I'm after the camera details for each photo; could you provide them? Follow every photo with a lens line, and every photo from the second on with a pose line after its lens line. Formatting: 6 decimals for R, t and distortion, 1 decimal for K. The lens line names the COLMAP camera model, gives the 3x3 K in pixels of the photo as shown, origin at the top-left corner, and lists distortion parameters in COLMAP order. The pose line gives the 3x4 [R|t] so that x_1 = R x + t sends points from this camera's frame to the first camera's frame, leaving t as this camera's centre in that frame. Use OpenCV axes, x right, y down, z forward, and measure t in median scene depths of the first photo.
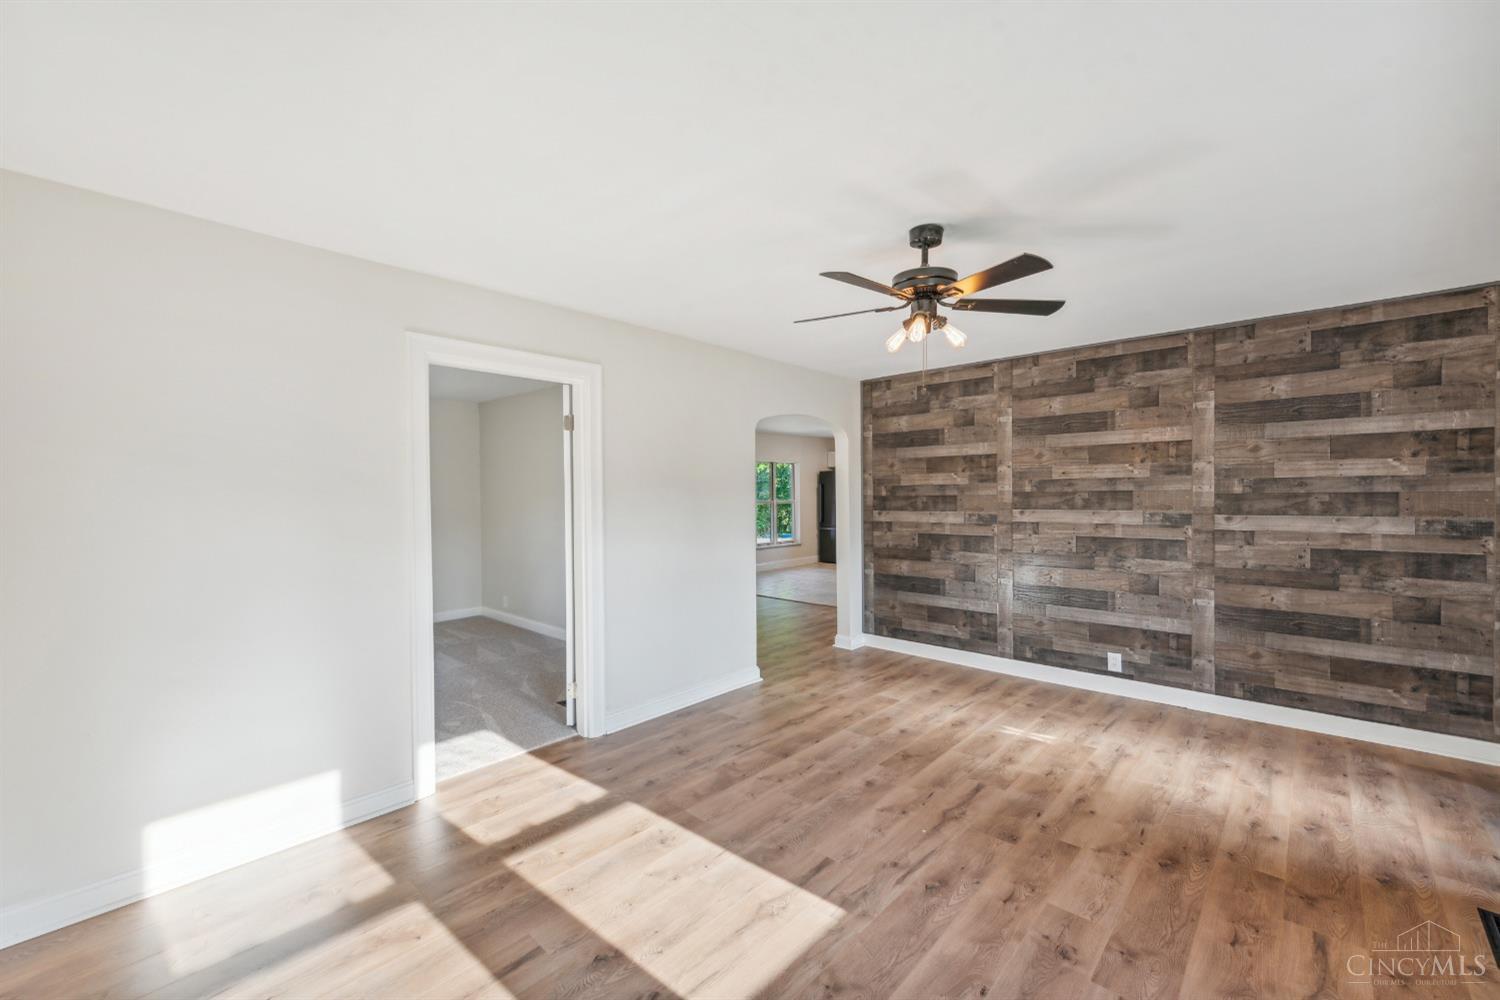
lens RADIAL K [[605.2, 0, 750.0], [0, 605.2, 500.0], [0, 0, 1]] dist [0.000338, 0.000056]
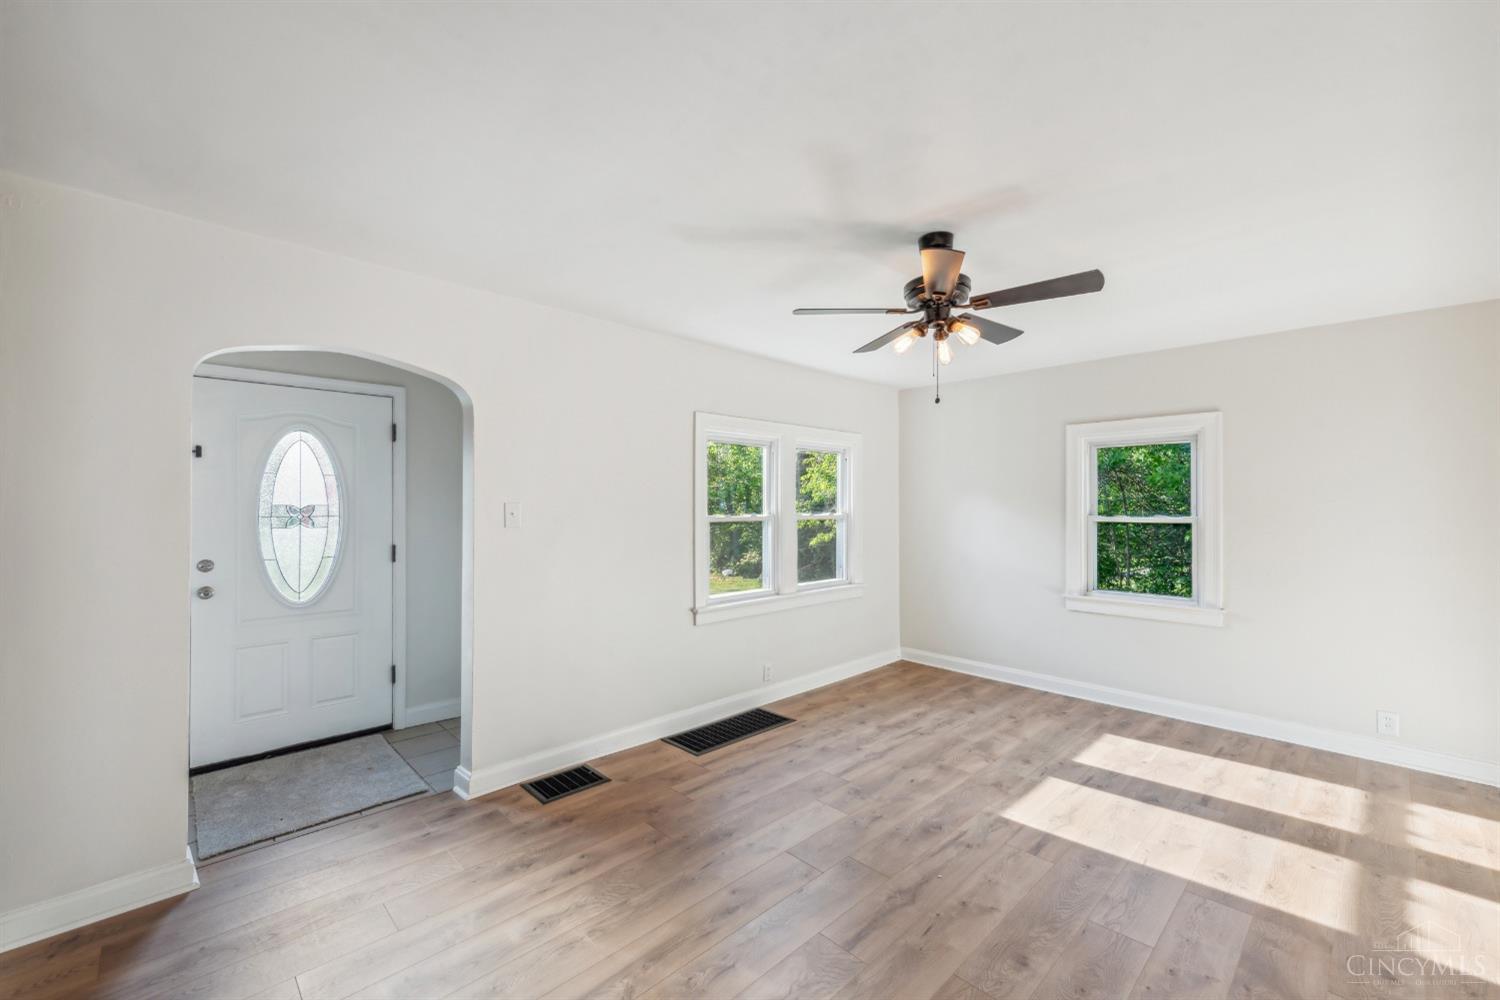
lens RADIAL K [[638.7, 0, 750.0], [0, 638.7, 500.0], [0, 0, 1]] dist [-0.000249, -0.000071]
pose [[-0.999172, 0.008419, 0.039795, 0.565546], [0.008625, 0.999950, 0.005008, -0.028991], [-0.039751, 0.005347, -0.999195, 2.099711]]
